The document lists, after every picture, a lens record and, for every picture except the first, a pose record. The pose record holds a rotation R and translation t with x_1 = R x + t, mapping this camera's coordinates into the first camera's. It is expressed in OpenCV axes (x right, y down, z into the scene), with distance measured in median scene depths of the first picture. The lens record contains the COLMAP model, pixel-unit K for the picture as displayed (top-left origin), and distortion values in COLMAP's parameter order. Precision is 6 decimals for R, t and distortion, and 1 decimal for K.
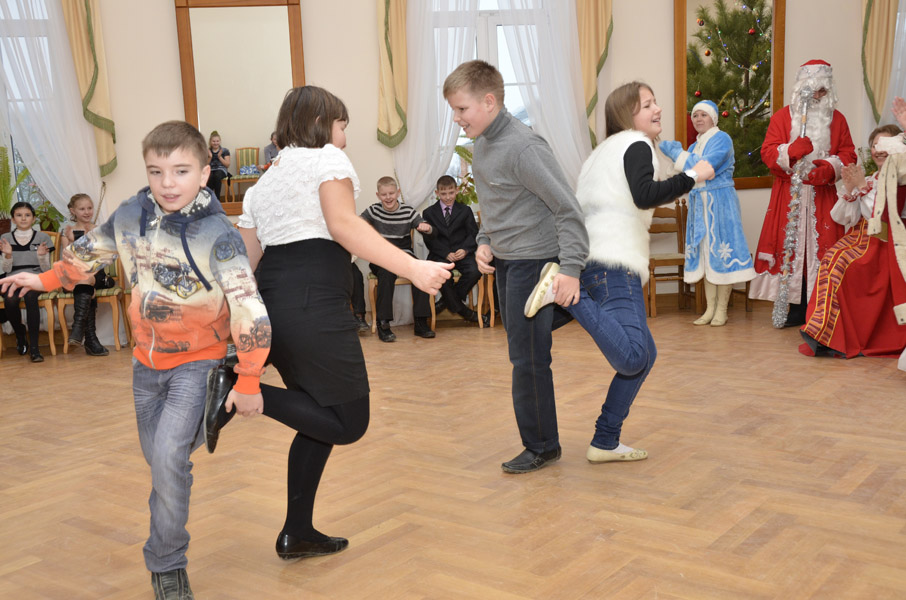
lens RADIAL K [[944.5, 0, 452.3], [0, 944.5, 295.0], [0, 0, 1]] dist [0.005817, 0.000000]
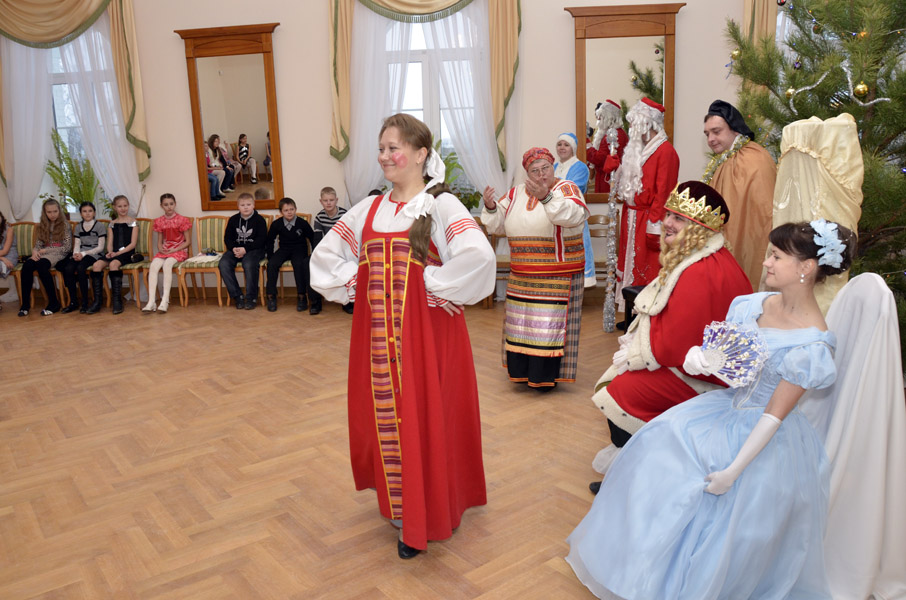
lens RADIAL K [[704.4, 0, 447.4], [0, 704.4, 304.9], [0, 0, 1]] dist [-0.140697, 0.082427]
pose [[0.969132, 0.073559, -0.235315, 0.320981], [-0.048399, 0.992644, 0.110971, -0.078509], [0.241747, -0.096156, 0.965563, 0.112158]]
